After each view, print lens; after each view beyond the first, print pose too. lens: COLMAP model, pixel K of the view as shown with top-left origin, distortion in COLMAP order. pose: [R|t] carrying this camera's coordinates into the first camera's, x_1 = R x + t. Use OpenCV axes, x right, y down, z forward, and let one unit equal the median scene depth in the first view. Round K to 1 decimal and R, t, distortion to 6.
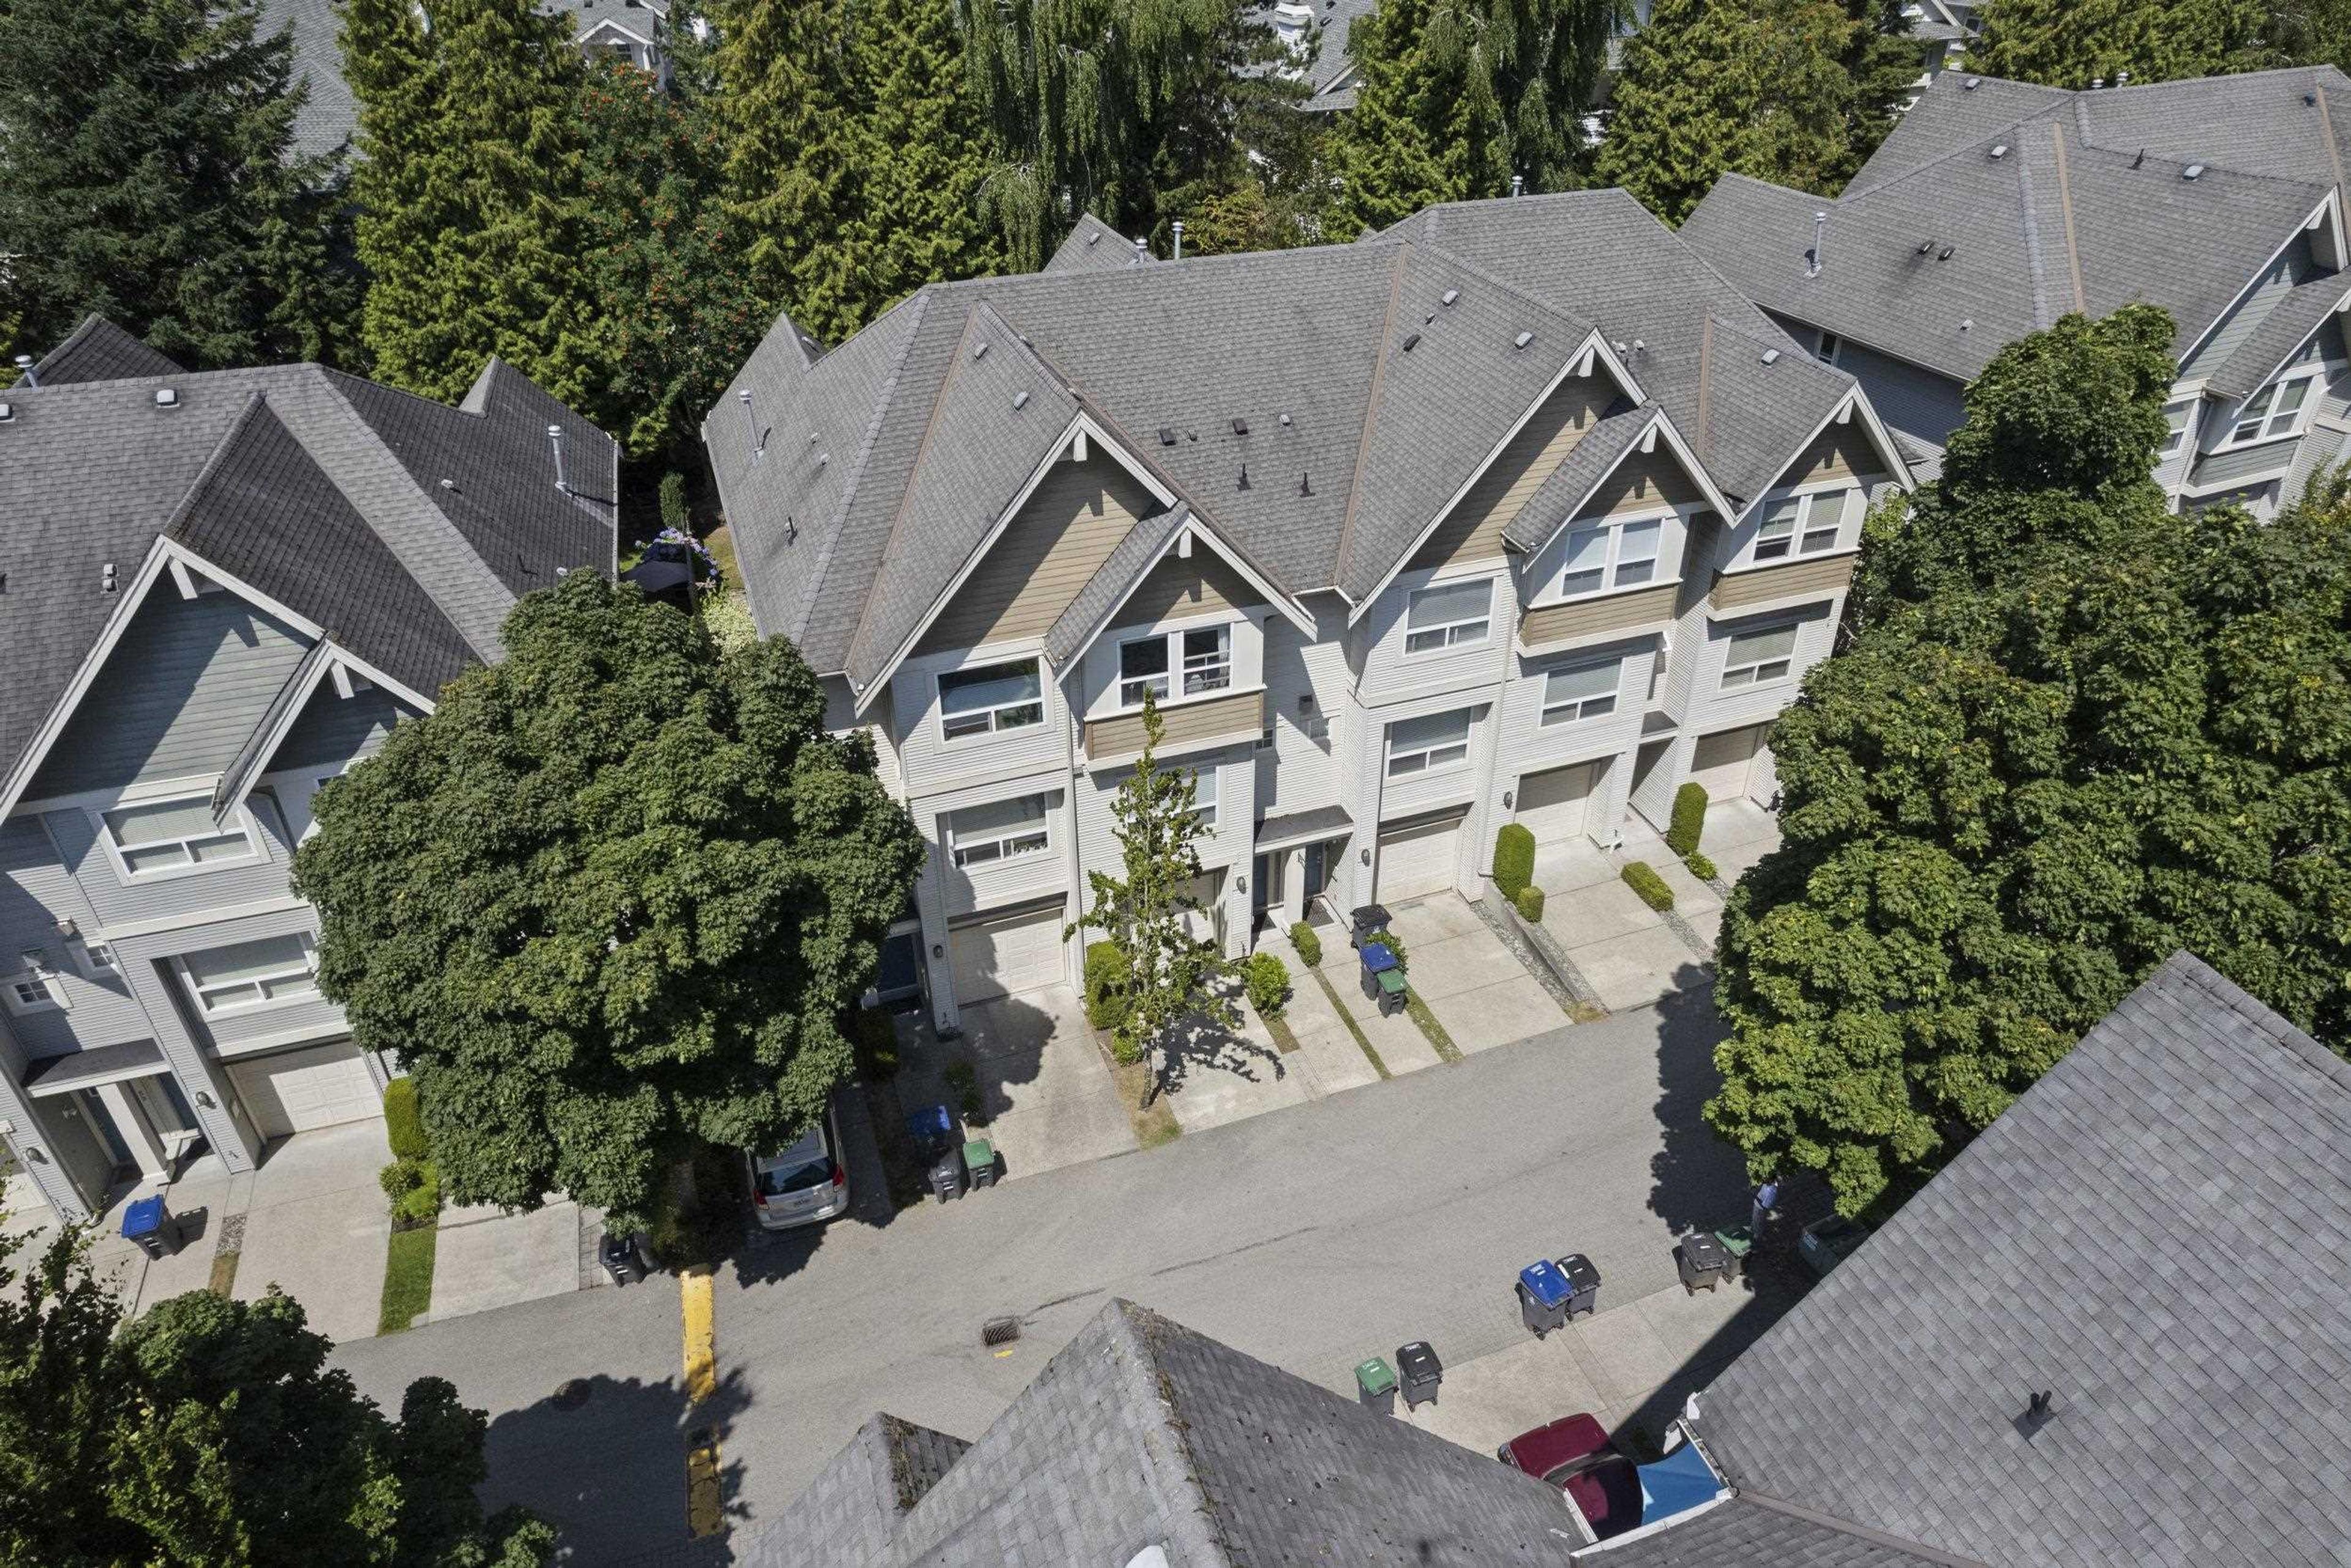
lens RADIAL K [[1525.2, 0, 1187.2], [0, 1525.2, 761.3], [0, 0, 1]] dist [-0.079013, 0.074302]
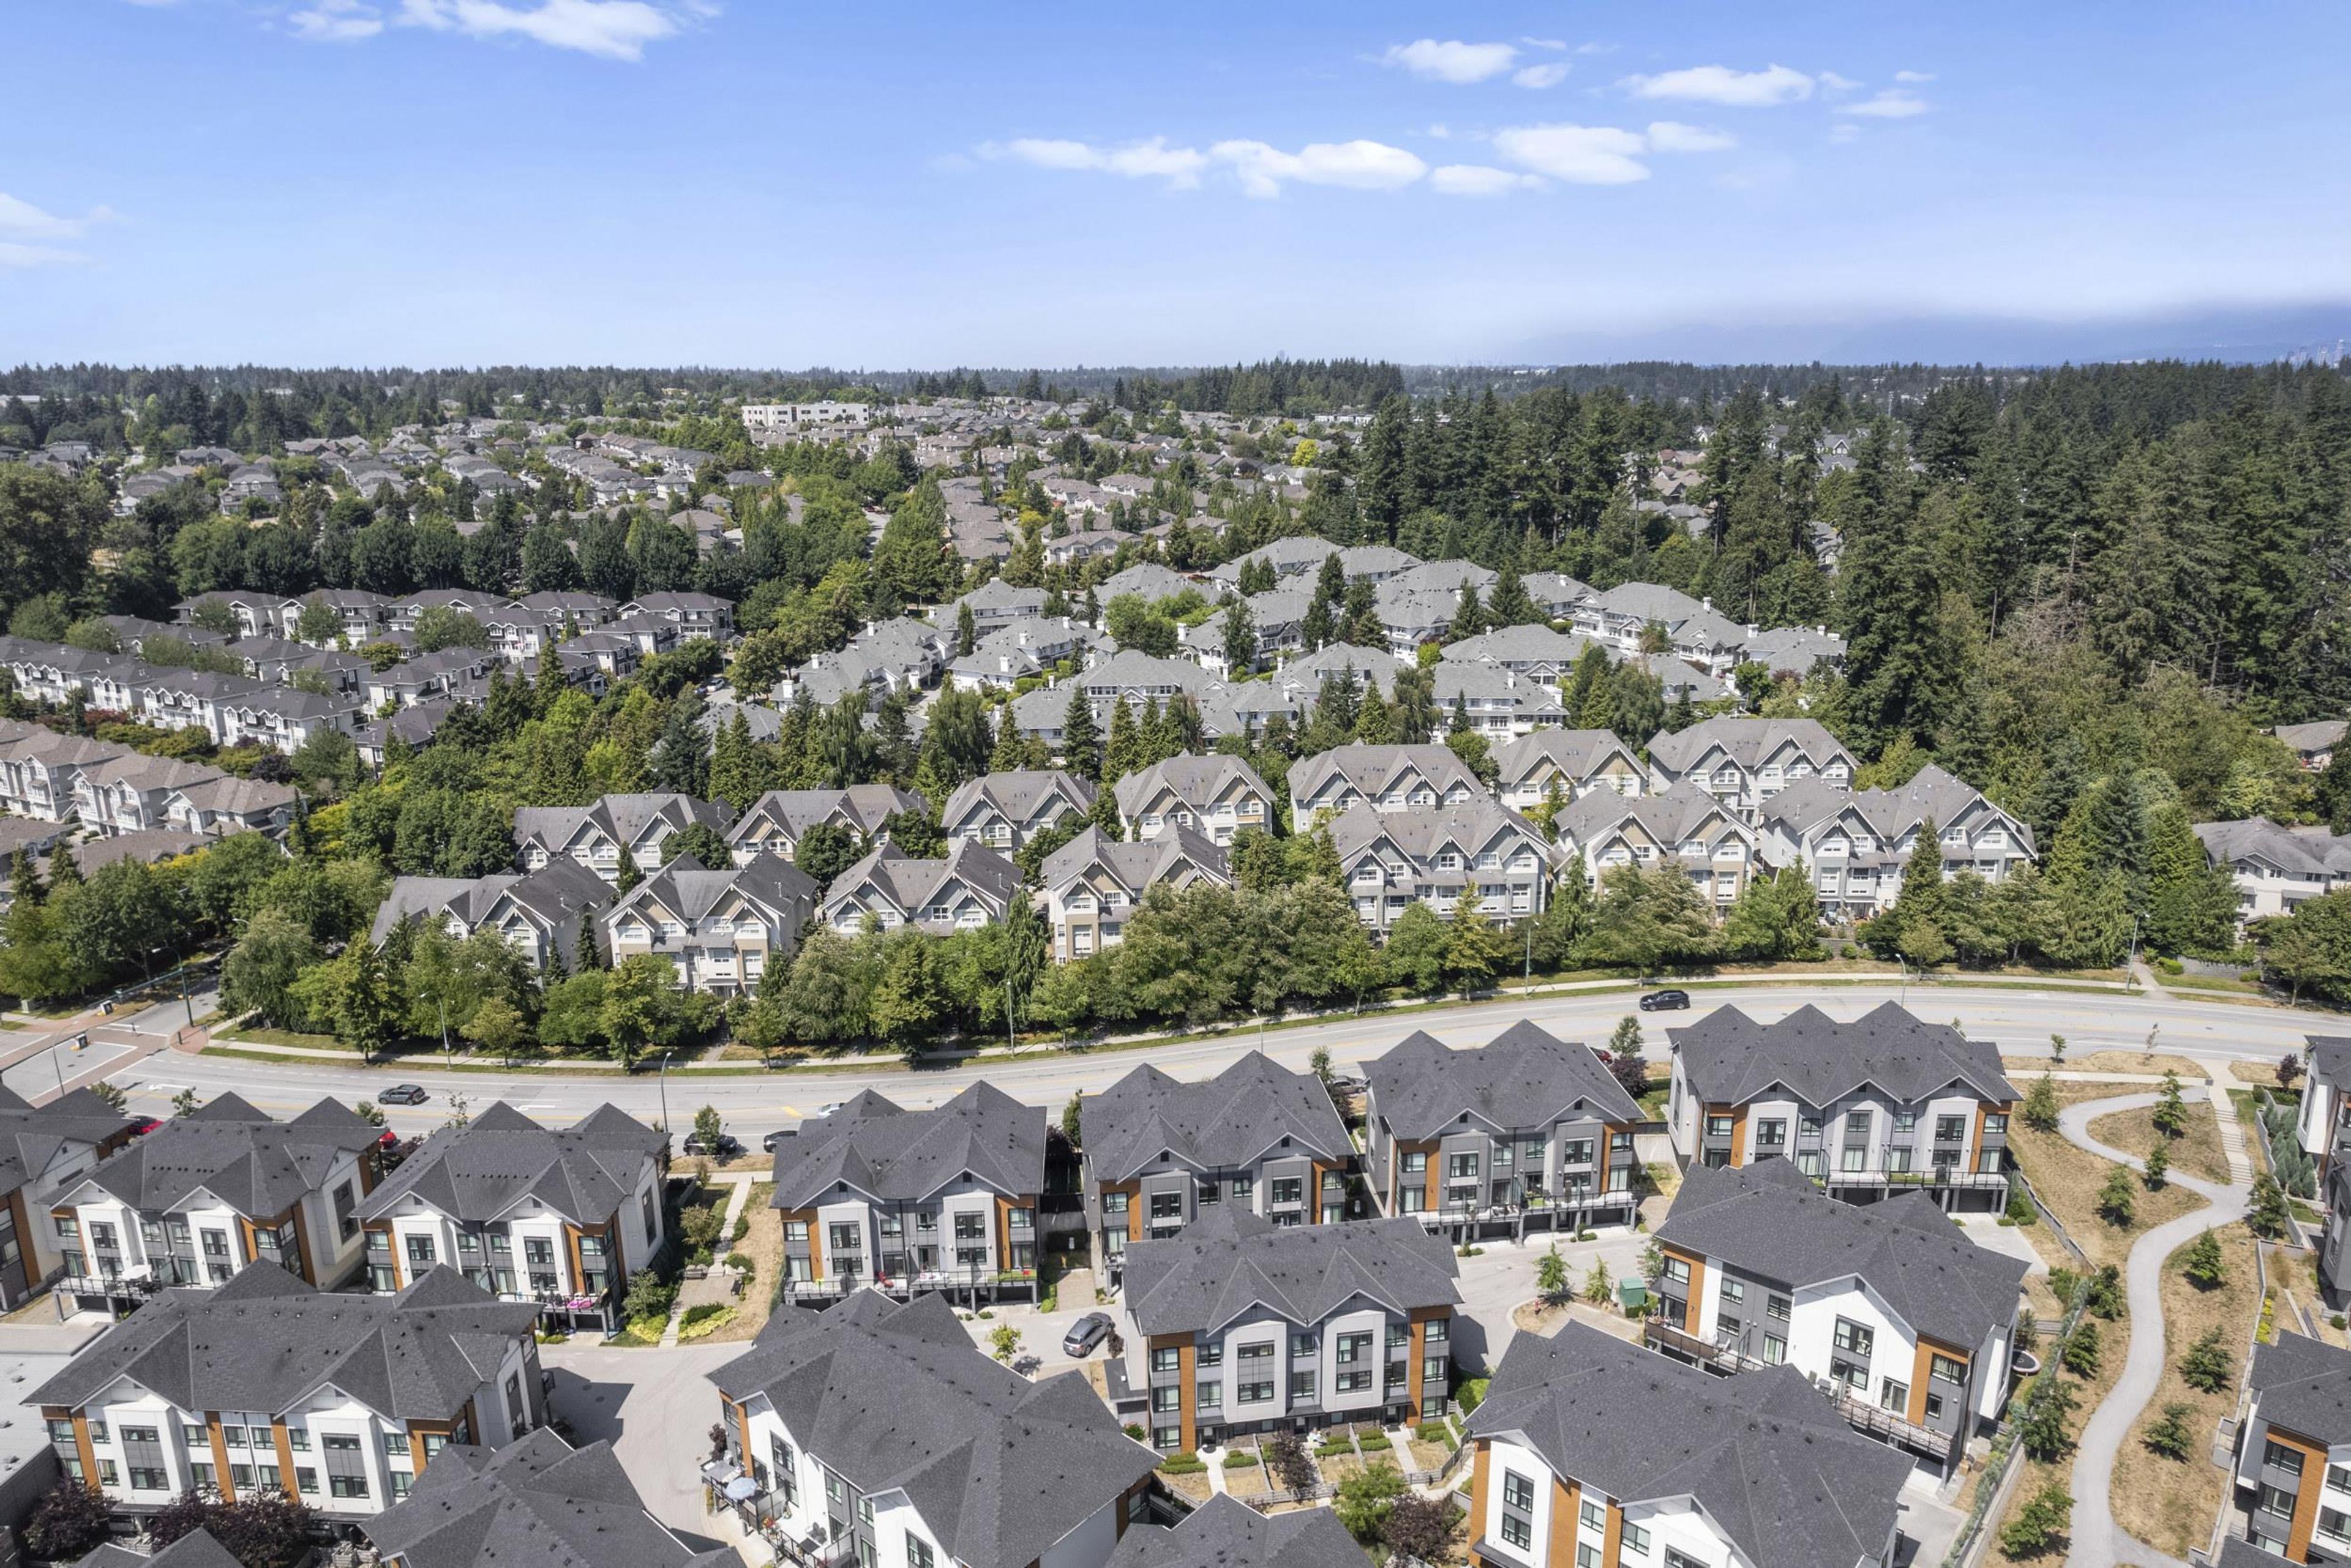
lens RADIAL K [[1525.2, 0, 1187.2], [0, 1525.2, 761.3], [0, 0, 1]] dist [-0.079013, 0.074302]
pose [[0.945890, 0.078281, -0.314905, 3.598654], [-0.172490, 0.943294, -0.283627, 1.114515], [0.274845, 0.322598, 0.905754, -4.497338]]
